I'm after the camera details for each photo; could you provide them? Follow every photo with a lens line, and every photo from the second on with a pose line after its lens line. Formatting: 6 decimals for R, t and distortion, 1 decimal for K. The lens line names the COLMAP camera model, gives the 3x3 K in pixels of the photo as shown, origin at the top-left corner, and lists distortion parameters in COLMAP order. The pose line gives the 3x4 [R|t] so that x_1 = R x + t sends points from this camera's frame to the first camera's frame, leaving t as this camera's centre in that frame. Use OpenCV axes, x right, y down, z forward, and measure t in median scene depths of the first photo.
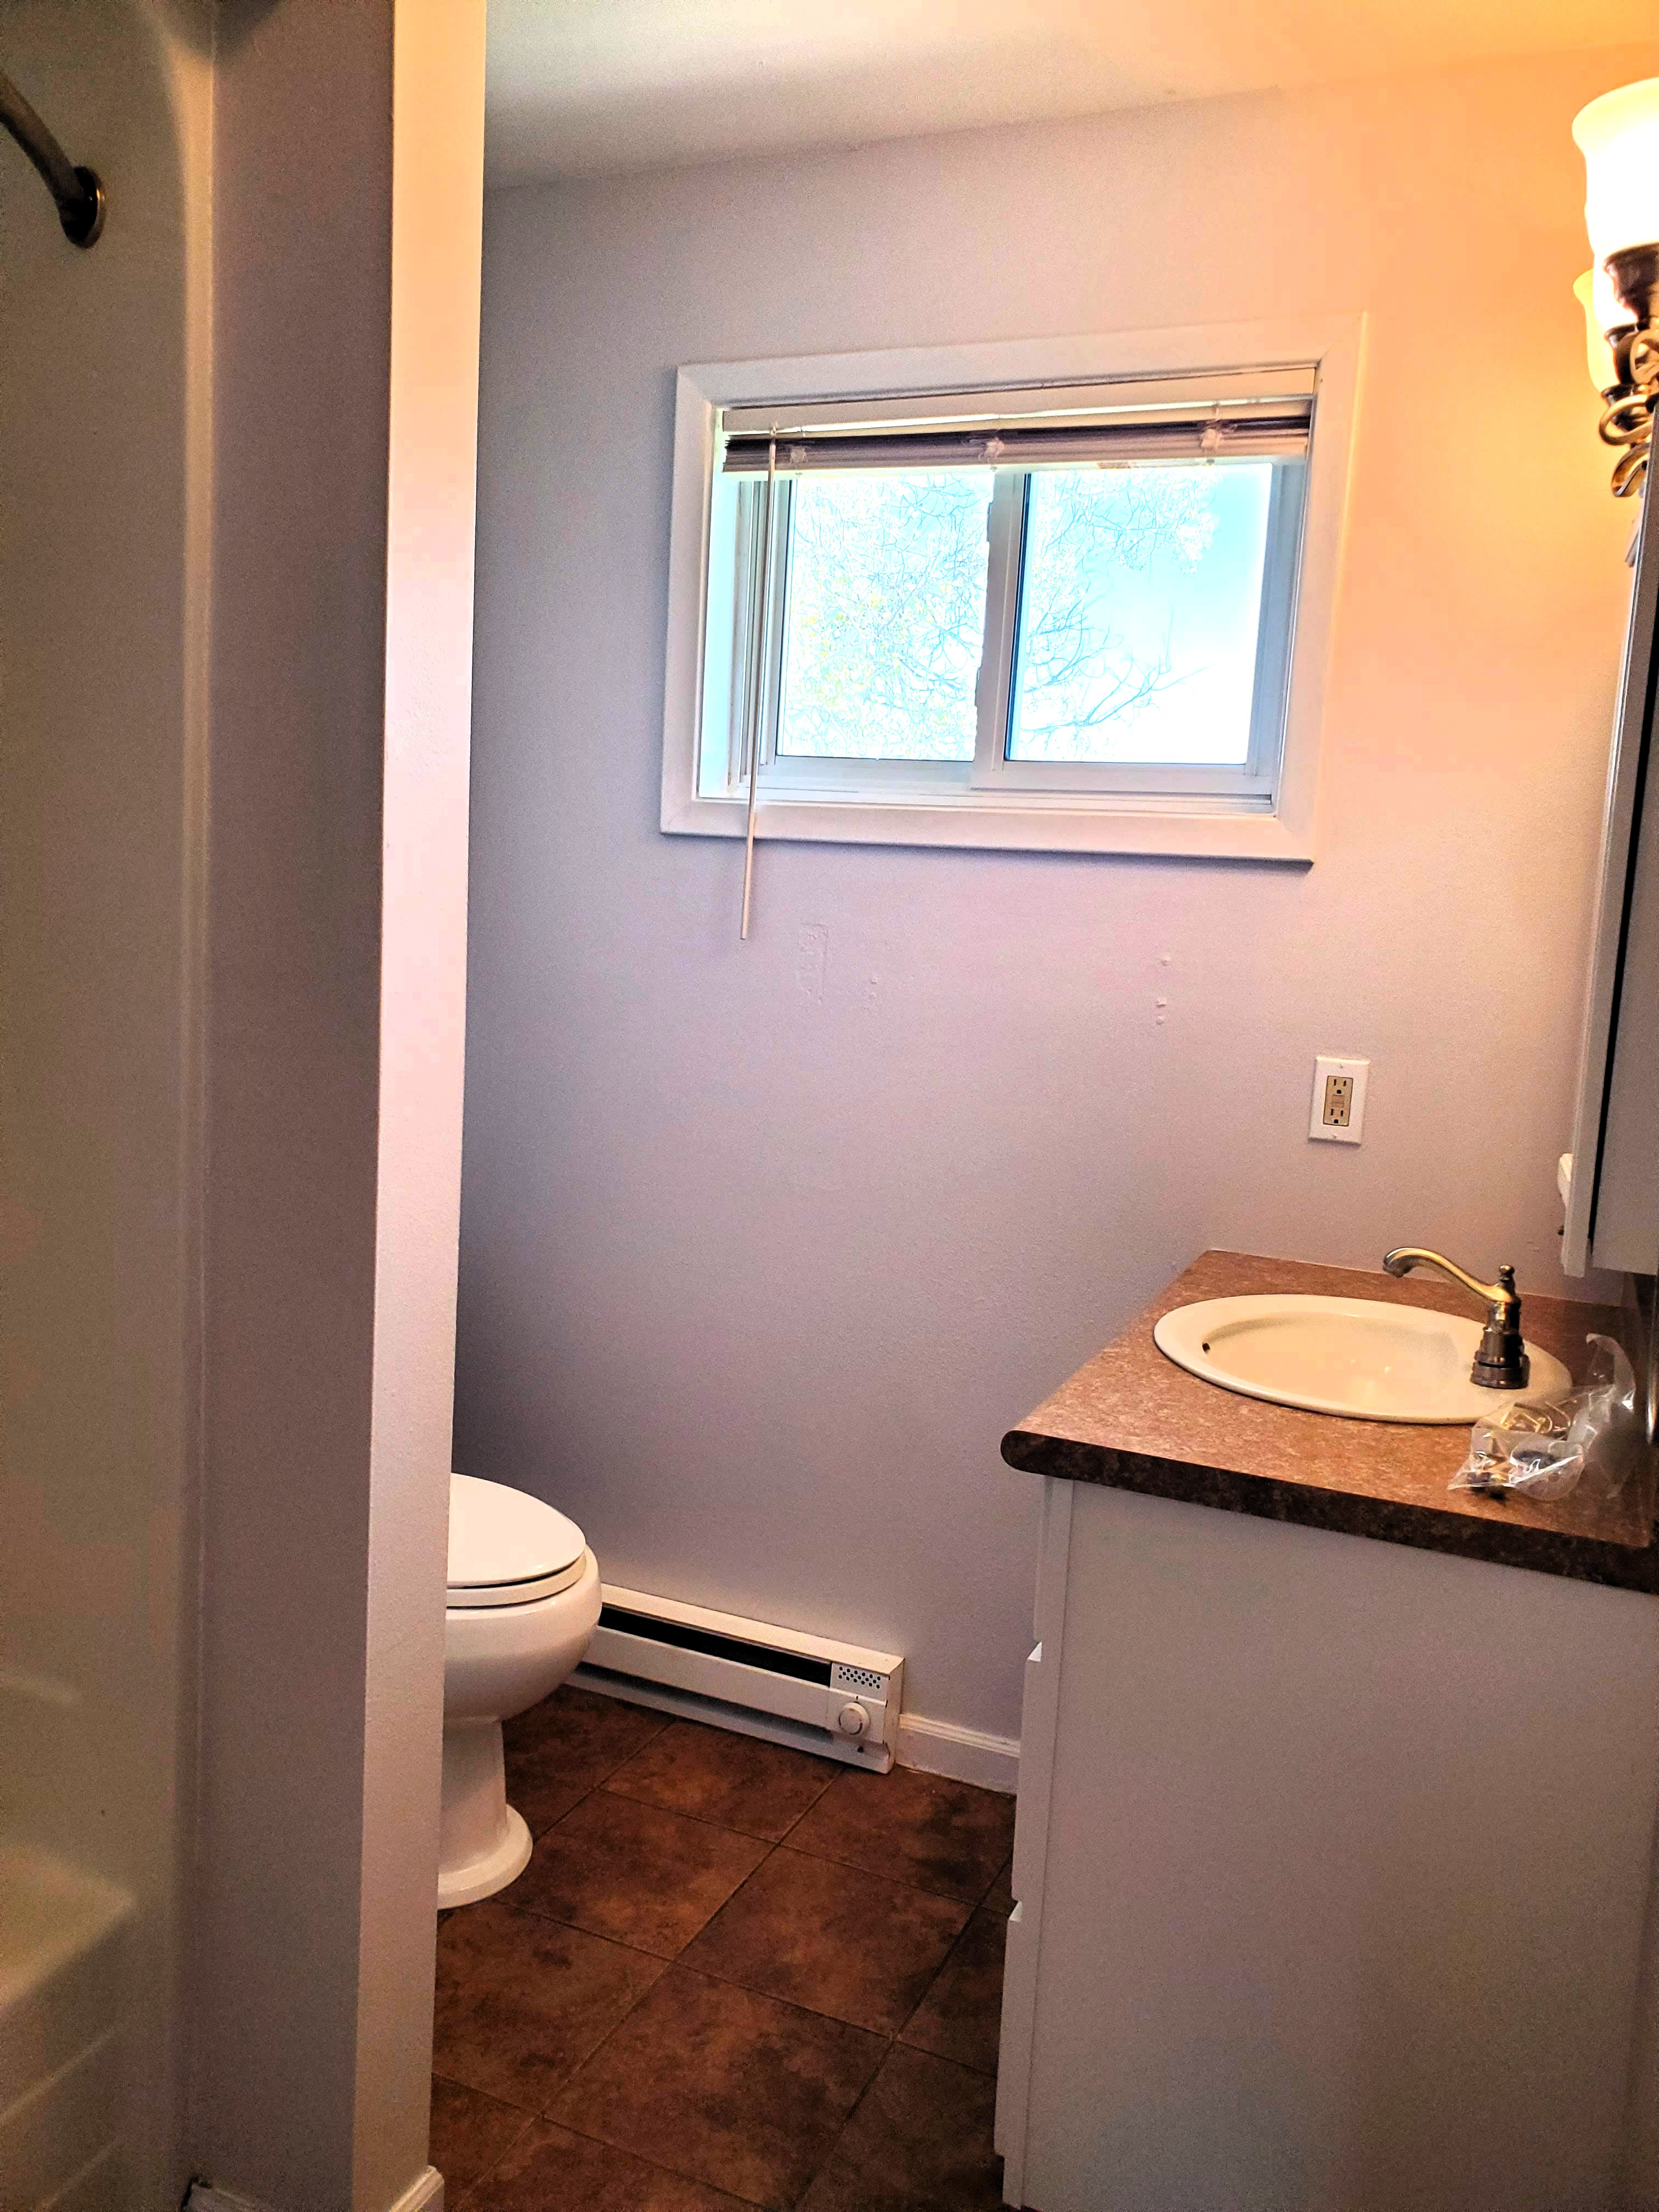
lens RADIAL K [[1689.6, 0, 829.5], [0, 1689.6, 1106.0], [0, 0, 1]] dist [-0.005468, 0.020108]
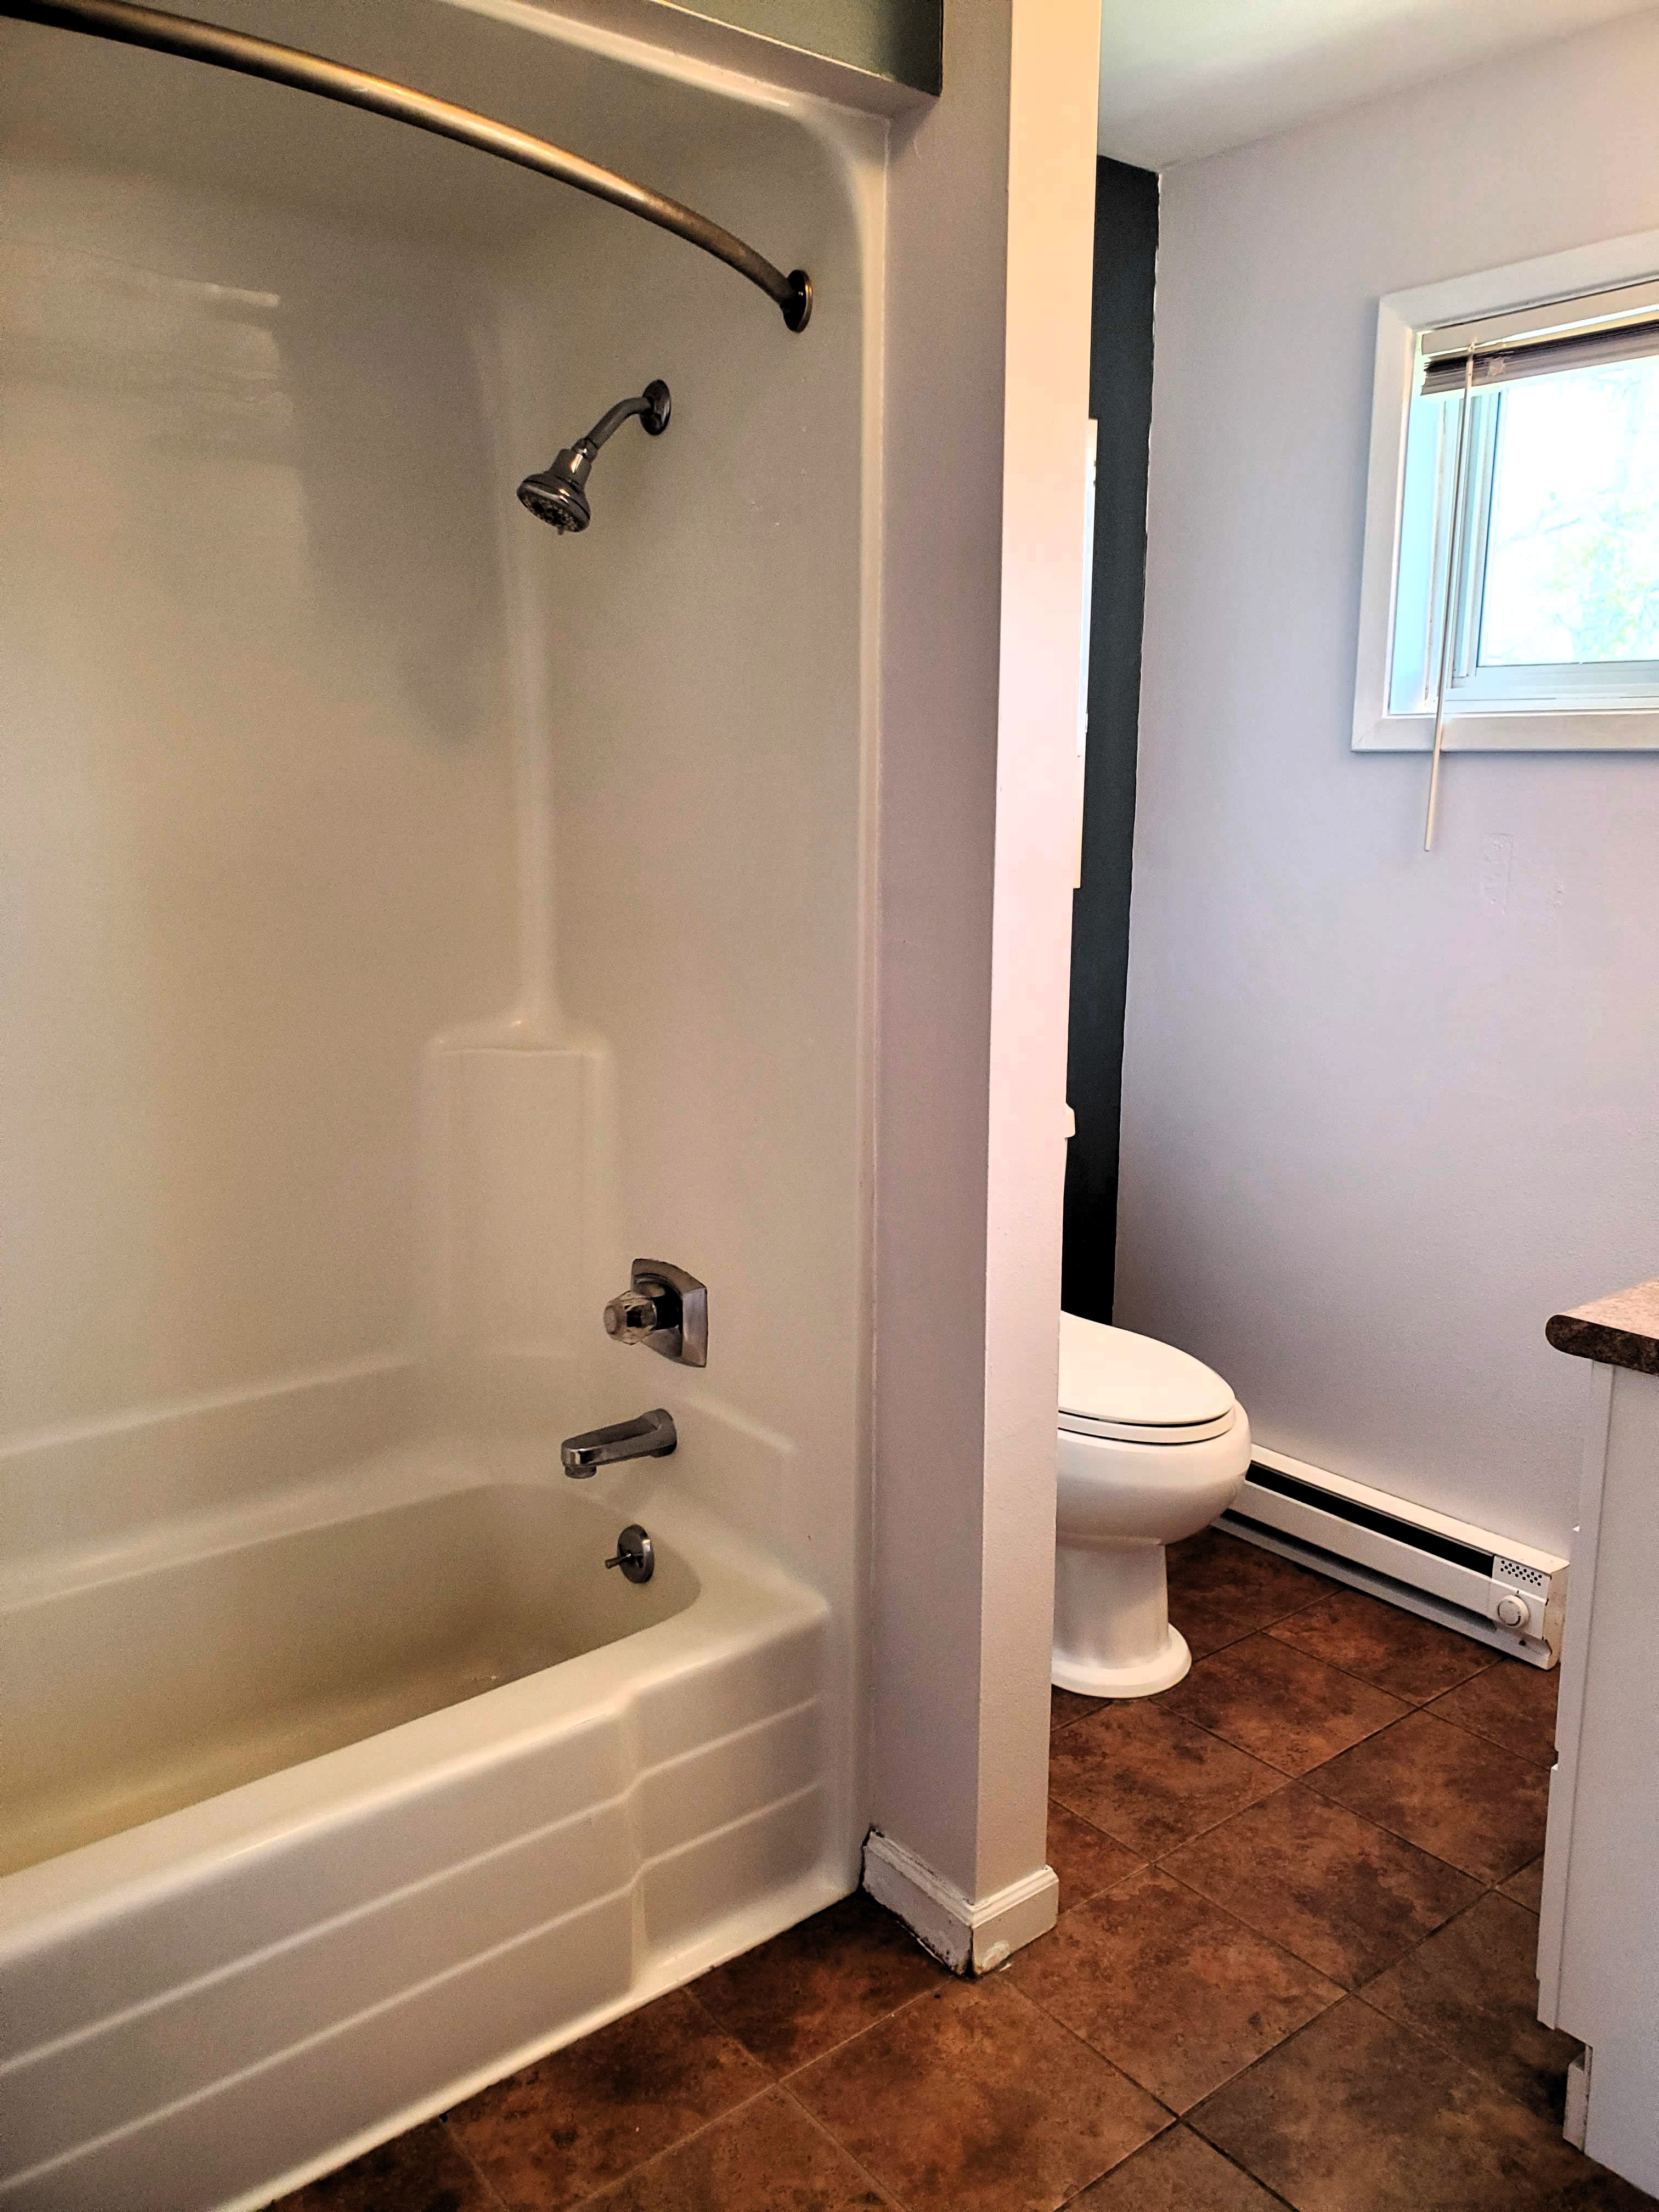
lens RADIAL K [[1701.2, 0, 829.5], [0, 1701.2, 1106.0], [0, 0, 1]] dist [-0.041519, 0.005392]
pose [[0.882967, 0.038671, -0.467839, 0.130239], [-0.014514, 0.998374, 0.055131, 0.005676], [0.469210, -0.041889, 0.882092, -0.099730]]
